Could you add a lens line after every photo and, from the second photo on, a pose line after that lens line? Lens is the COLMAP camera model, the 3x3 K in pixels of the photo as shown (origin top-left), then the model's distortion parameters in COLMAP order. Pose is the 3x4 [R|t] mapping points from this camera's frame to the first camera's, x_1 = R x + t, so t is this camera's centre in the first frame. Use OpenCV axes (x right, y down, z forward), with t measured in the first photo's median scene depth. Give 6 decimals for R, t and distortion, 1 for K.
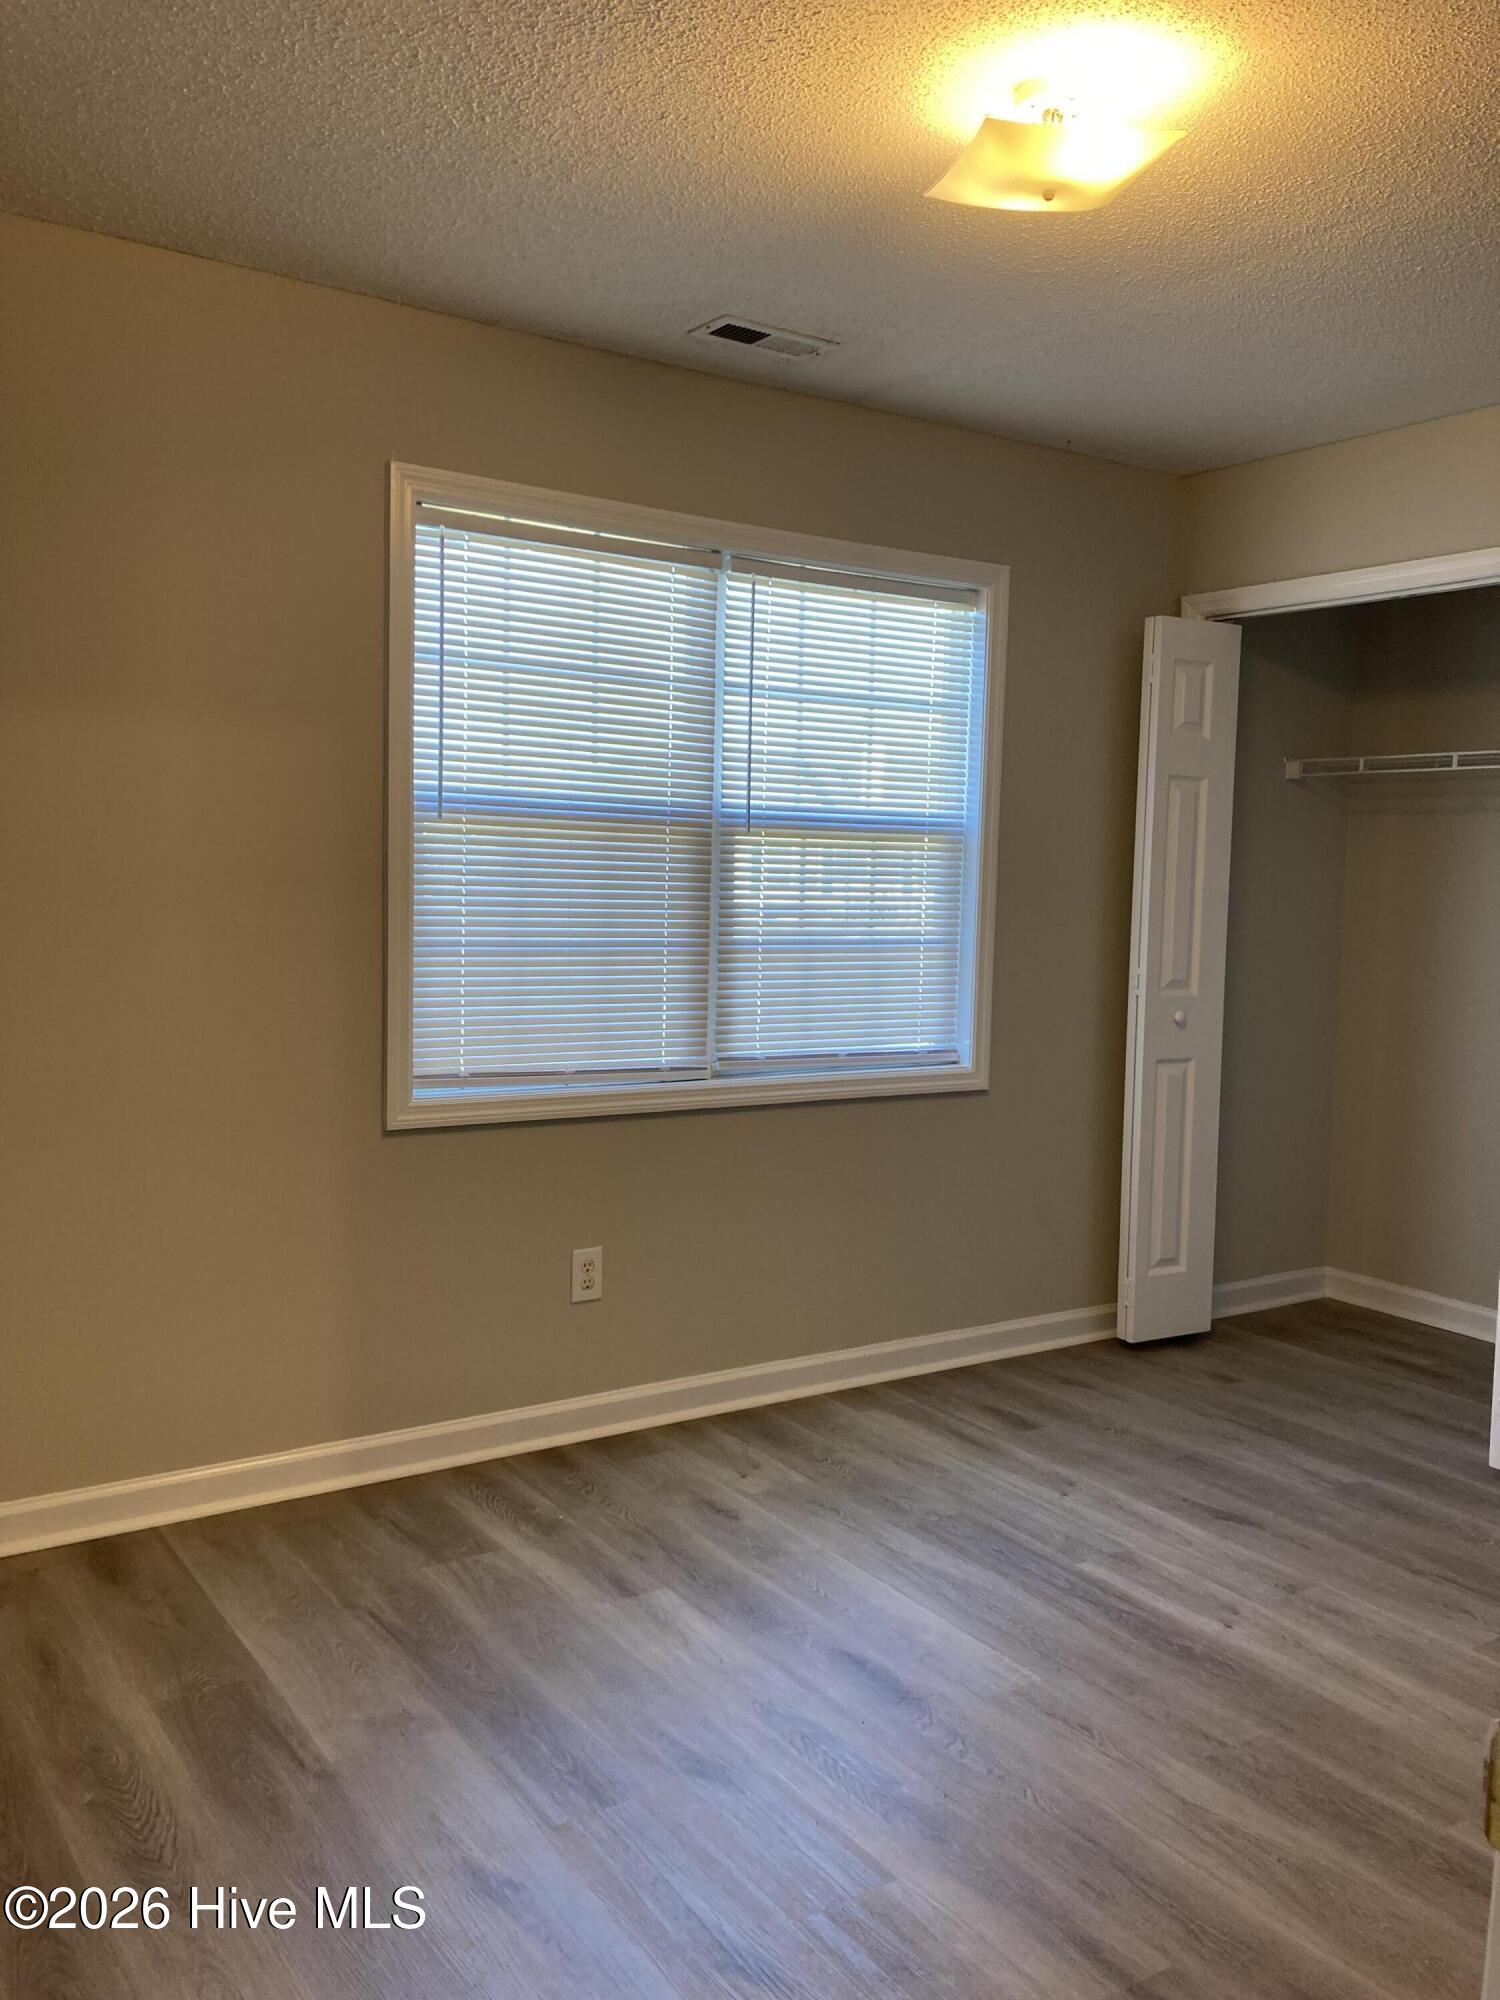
lens RADIAL K [[1657.3, 0, 756.3], [0, 1657.3, 984.6], [0, 0, 1]] dist [0.050997, -0.003457]
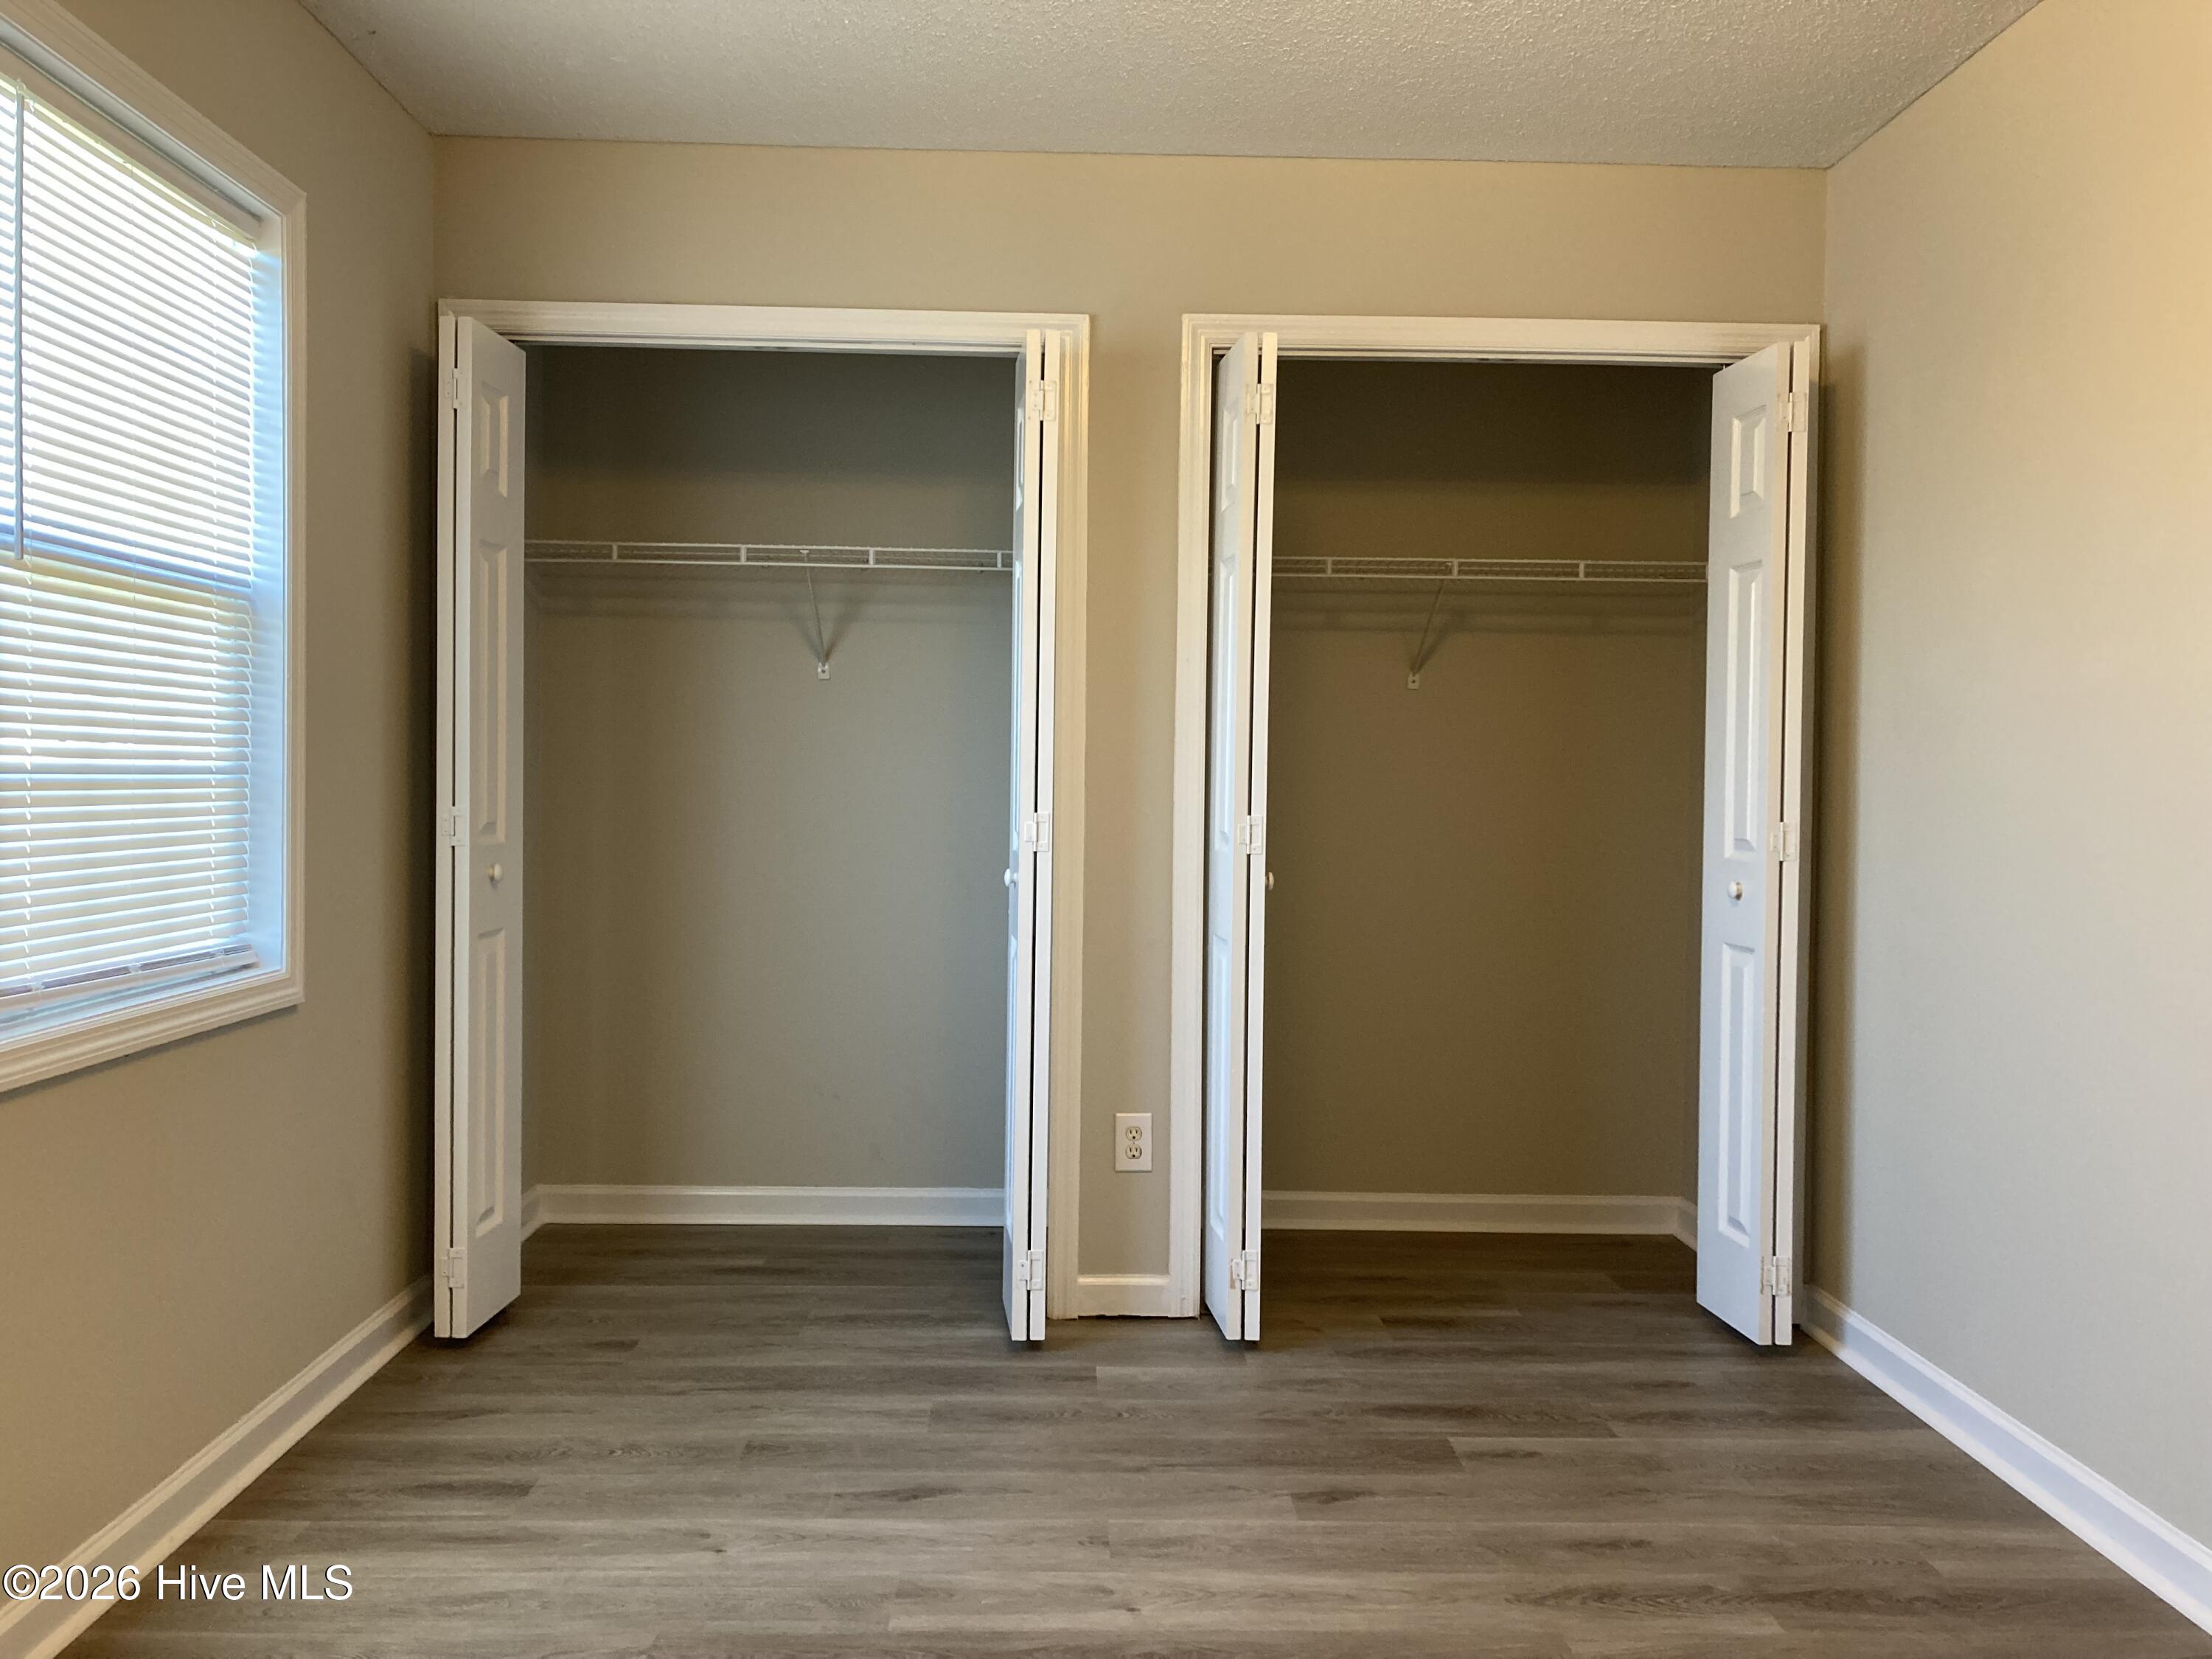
lens RADIAL K [[1835.1, 0, 1106.0], [0, 1835.1, 829.5], [0, 0, 1]] dist [-0.068135, 0.239394]
pose [[0.540921, -0.043523, 0.839946, -0.323663], [0.059114, 0.998158, 0.013652, 0.005658], [-0.838993, 0.042268, 0.542498, 0.406108]]
